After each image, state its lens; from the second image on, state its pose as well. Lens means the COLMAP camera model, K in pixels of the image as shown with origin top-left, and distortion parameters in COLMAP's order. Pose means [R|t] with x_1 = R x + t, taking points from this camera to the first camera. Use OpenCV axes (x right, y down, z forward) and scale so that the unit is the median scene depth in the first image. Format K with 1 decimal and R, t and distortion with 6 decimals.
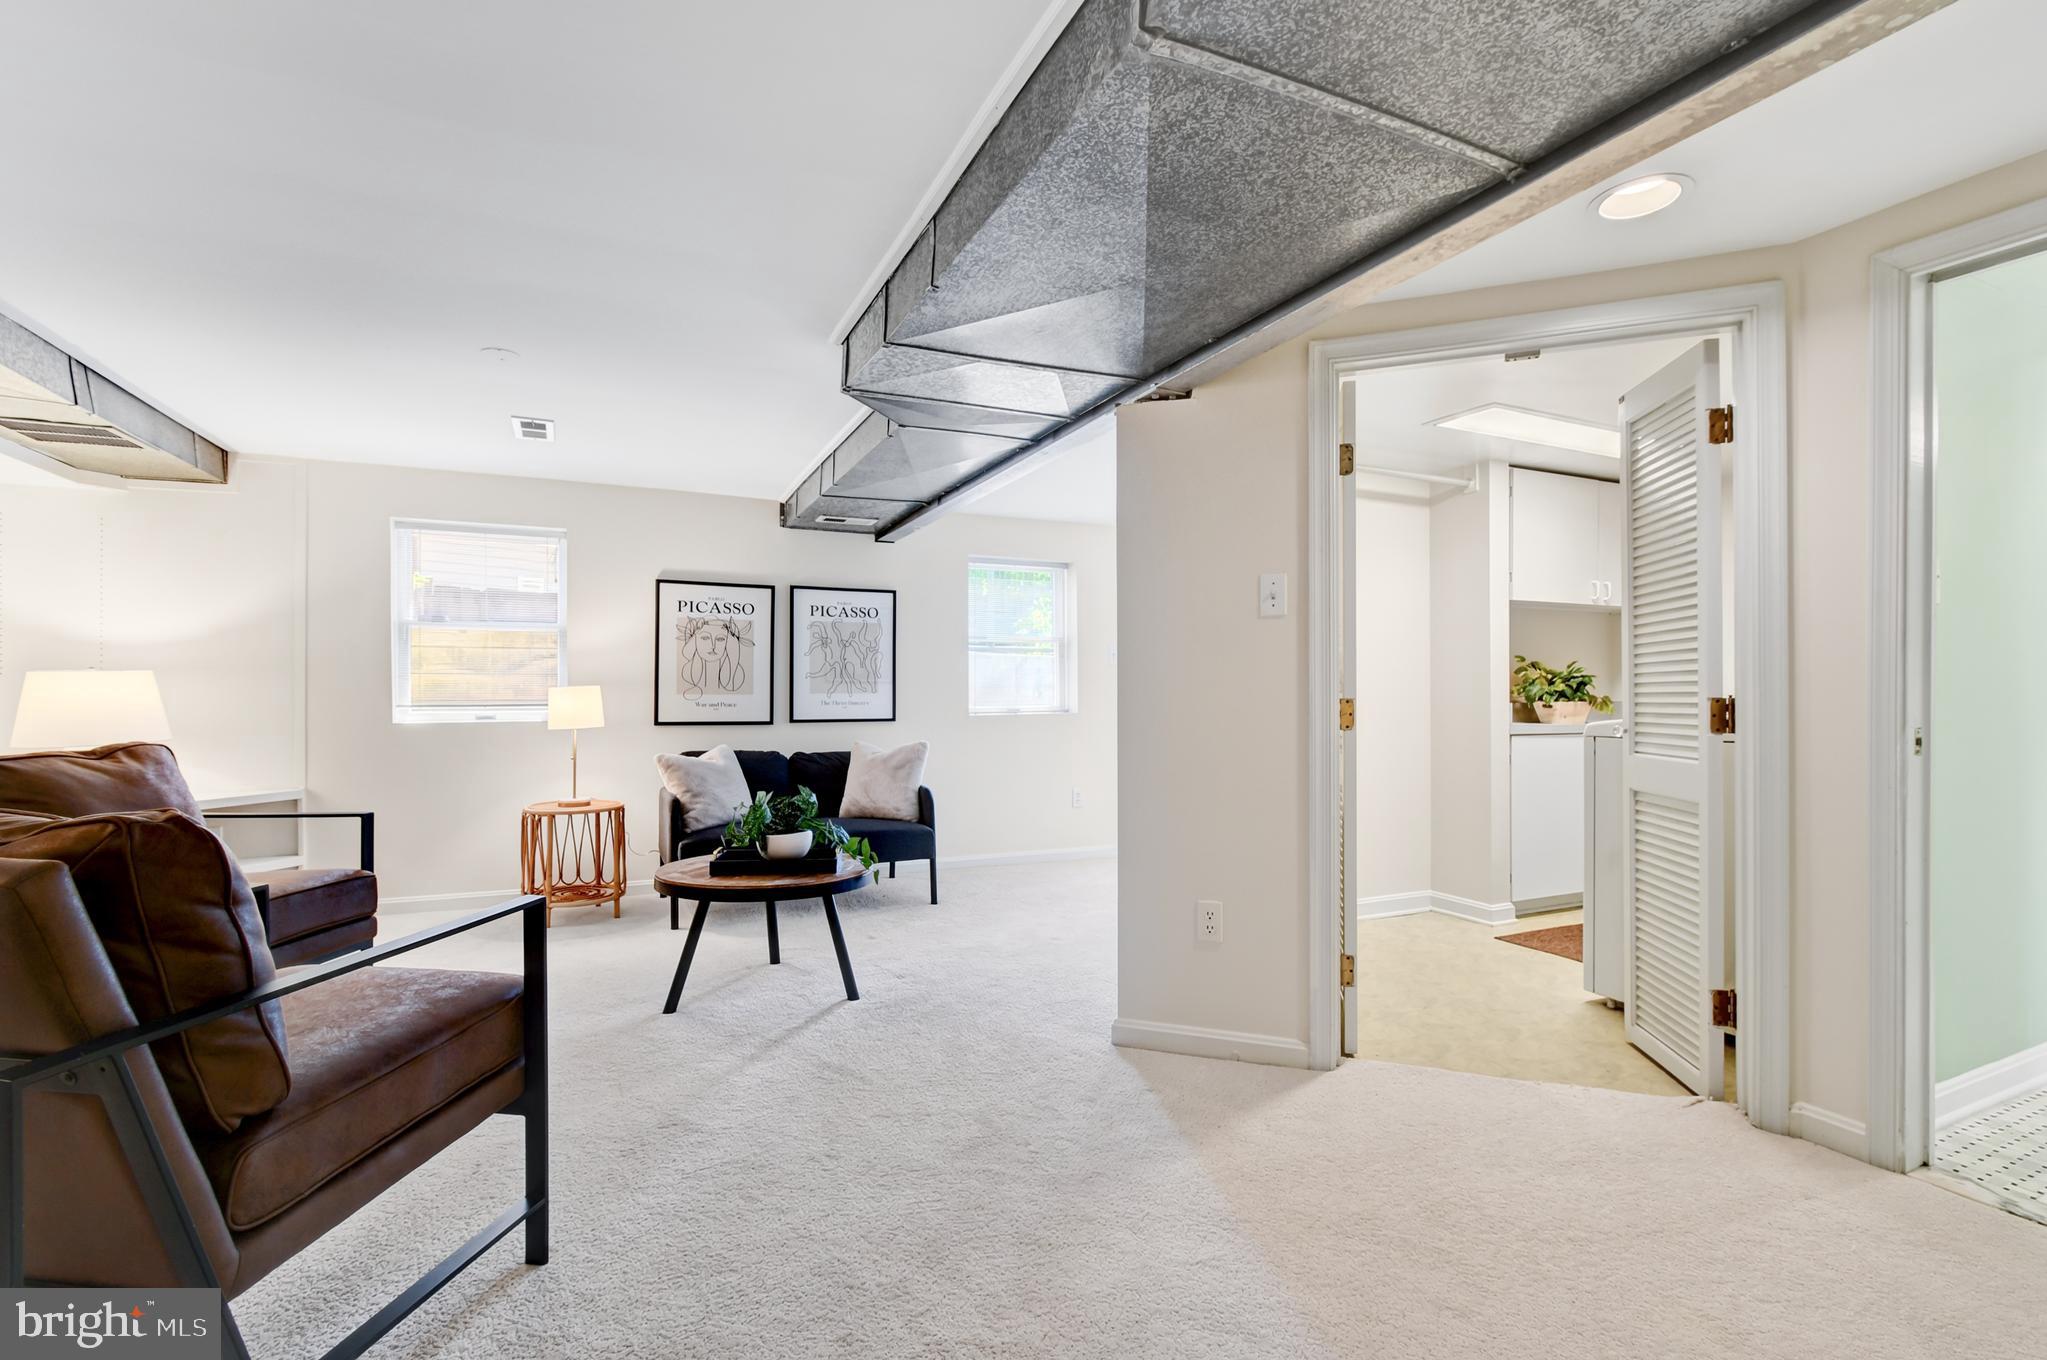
lens RADIAL K [[932.0, 0, 1025.0], [0, 932.0, 695.0], [0, 0, 1]] dist [0.000416, -0.000245]
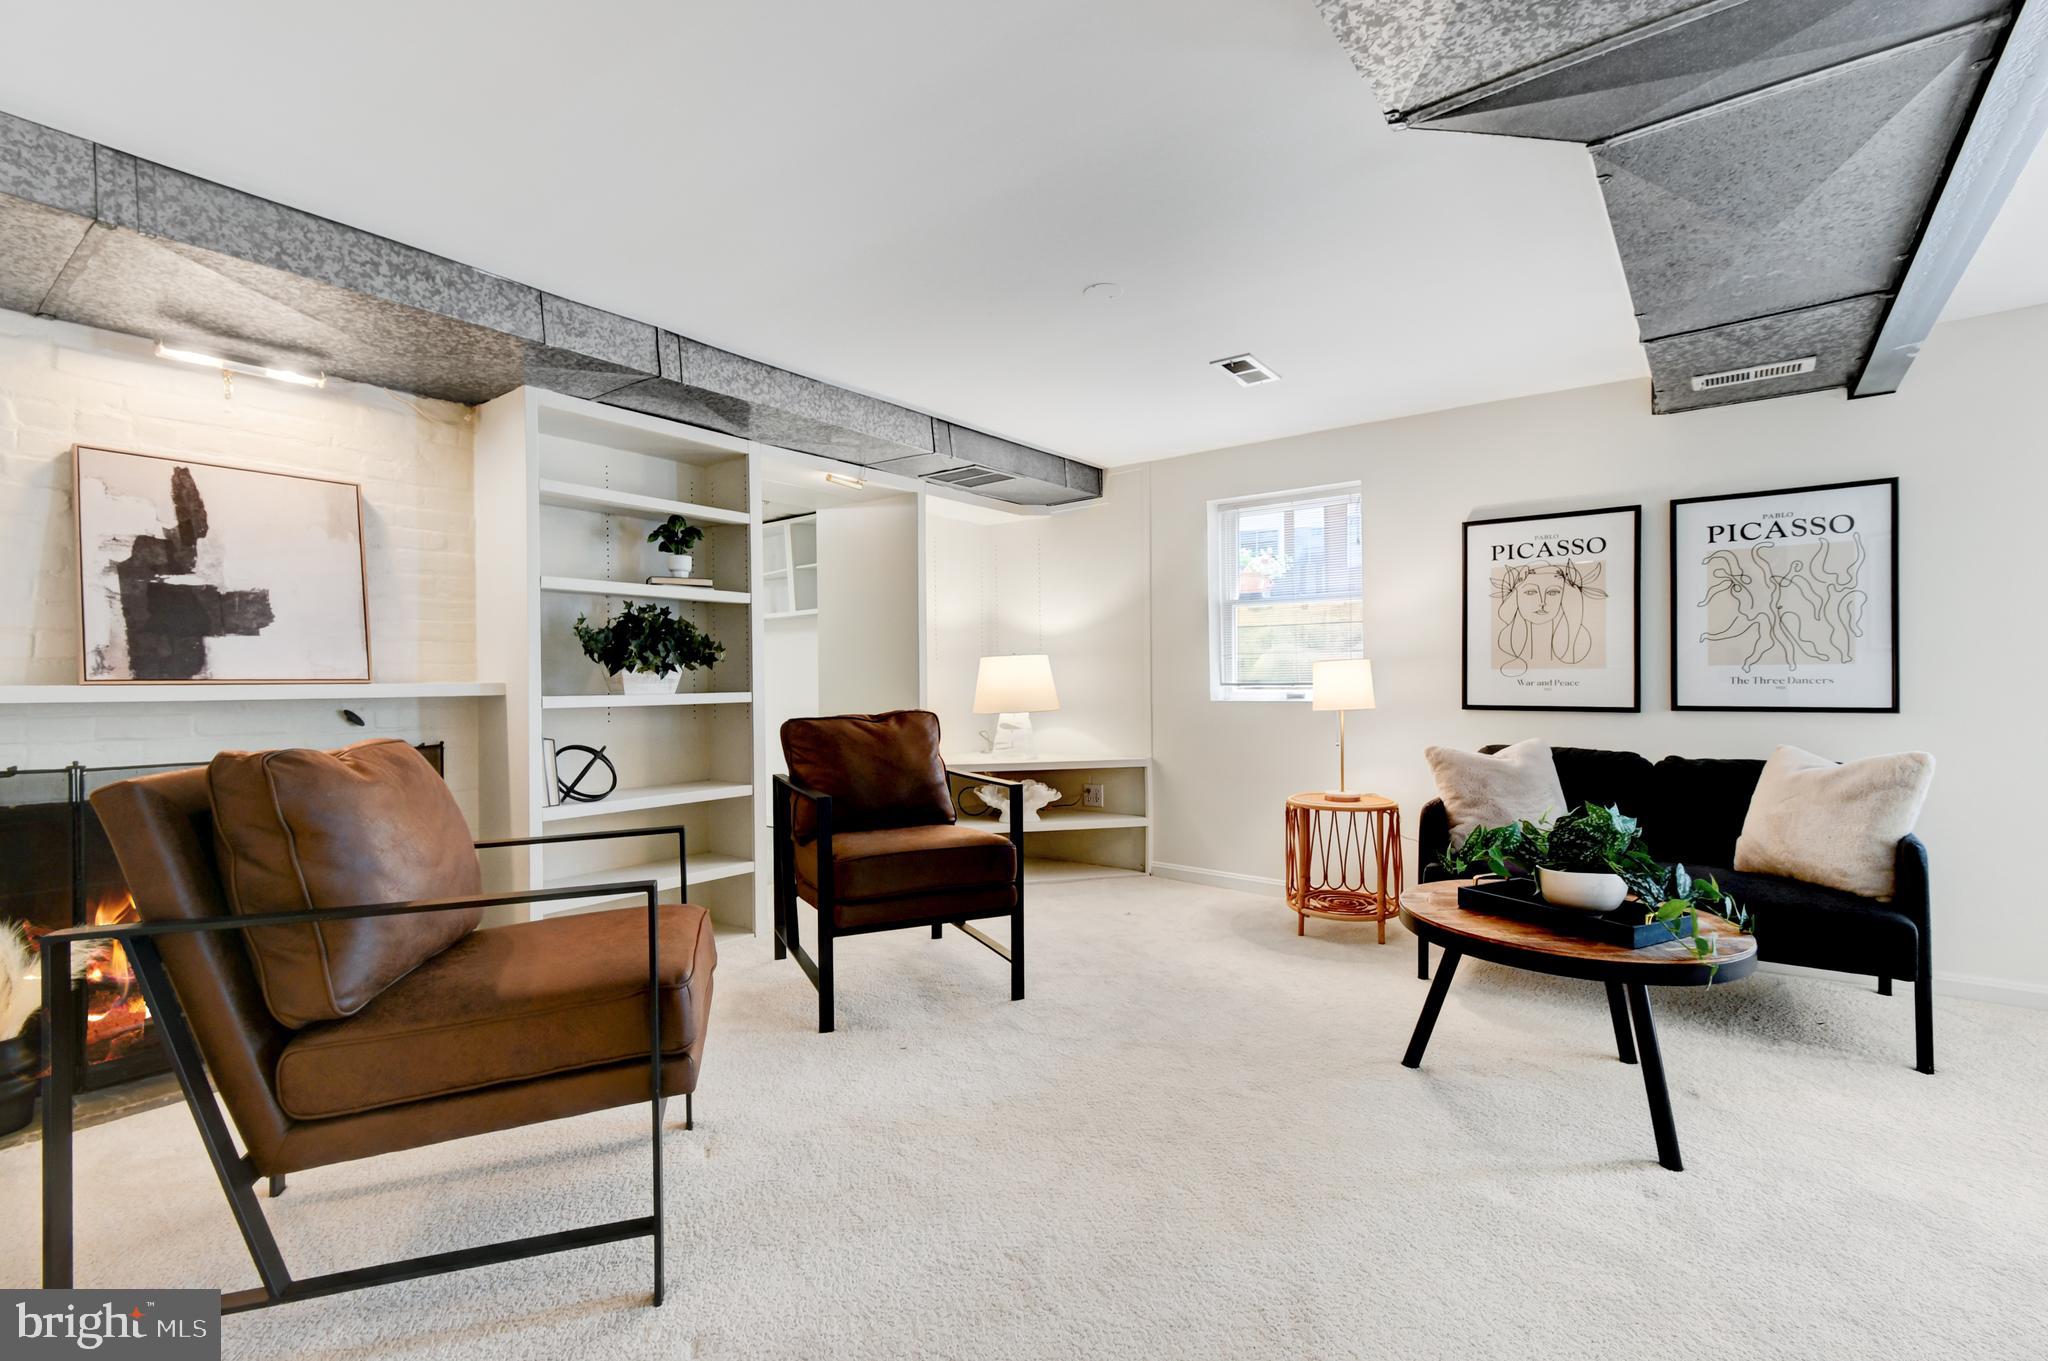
lens RADIAL K [[922.9, 0, 1024.0], [0, 922.9, 680.5], [0, 0, 1]] dist [0.000041, -0.000503]
pose [[0.459795, -0.004207, -0.888015, 0.122289], [0.004735, 0.999986, -0.002286, 0.008520], [0.888013, -0.003153, 0.459808, 0.315905]]
